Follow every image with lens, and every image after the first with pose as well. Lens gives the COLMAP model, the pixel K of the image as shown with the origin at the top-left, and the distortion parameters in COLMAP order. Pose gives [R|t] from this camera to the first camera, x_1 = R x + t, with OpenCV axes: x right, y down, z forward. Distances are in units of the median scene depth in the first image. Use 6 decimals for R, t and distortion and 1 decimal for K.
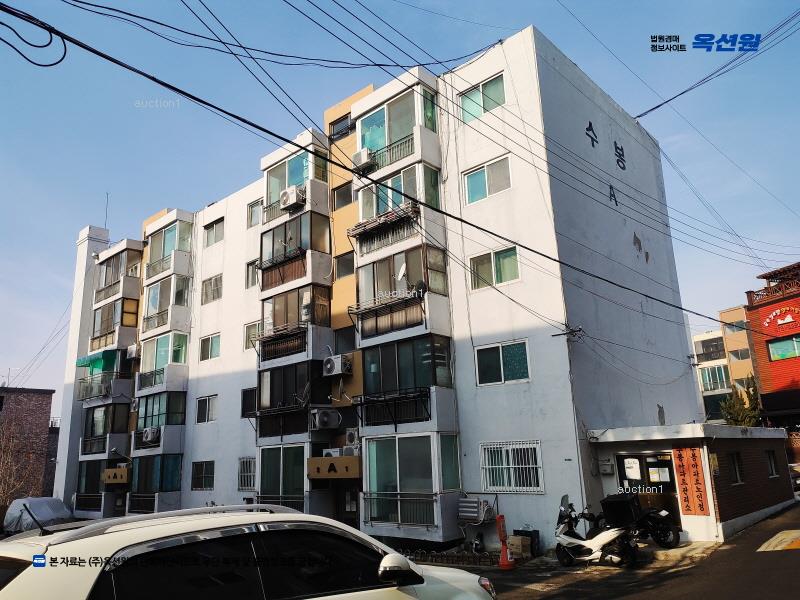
lens RADIAL K [[597.3, 0, 399.8], [0, 597.3, 297.0], [0, 0, 1]] dist [0.076031, -0.090737]
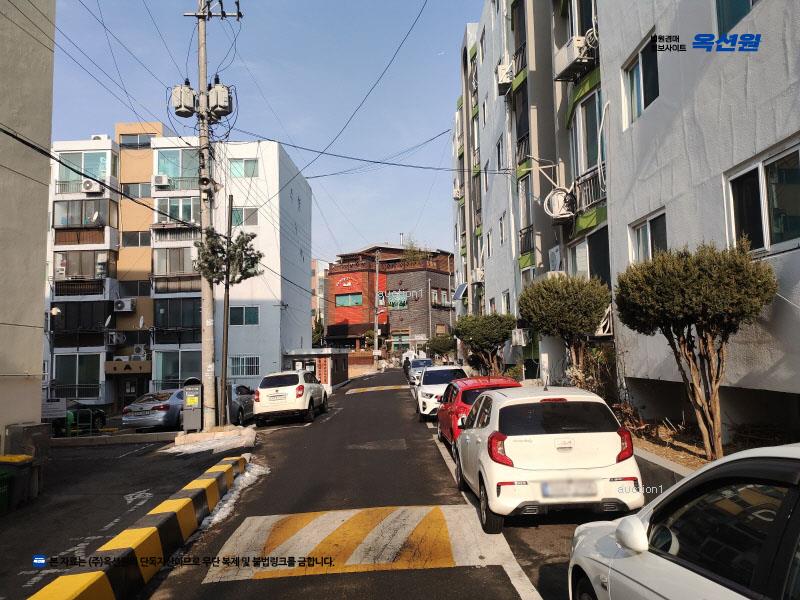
lens RADIAL K [[597.3, 0, 399.8], [0, 597.3, 297.0], [0, 0, 1]] dist [0.076031, -0.090737]
pose [[0.760453, 0.076854, 0.644829, -0.635471], [-0.173340, 0.980967, 0.087505, -0.187399], [-0.625831, -0.178319, 0.759301, -0.720286]]
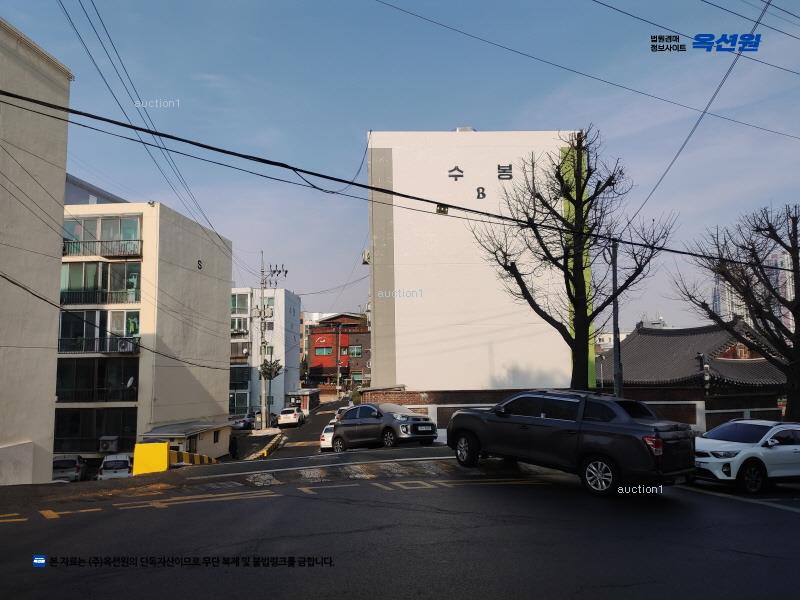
lens RADIAL K [[597.3, 0, 399.8], [0, 597.3, 297.0], [0, 0, 1]] dist [0.076031, -0.090737]
pose [[0.746973, 0.098371, 0.657537, -1.641883], [-0.187046, 0.980141, 0.065852, -0.739326], [-0.638001, -0.172180, 0.750539, -2.212438]]
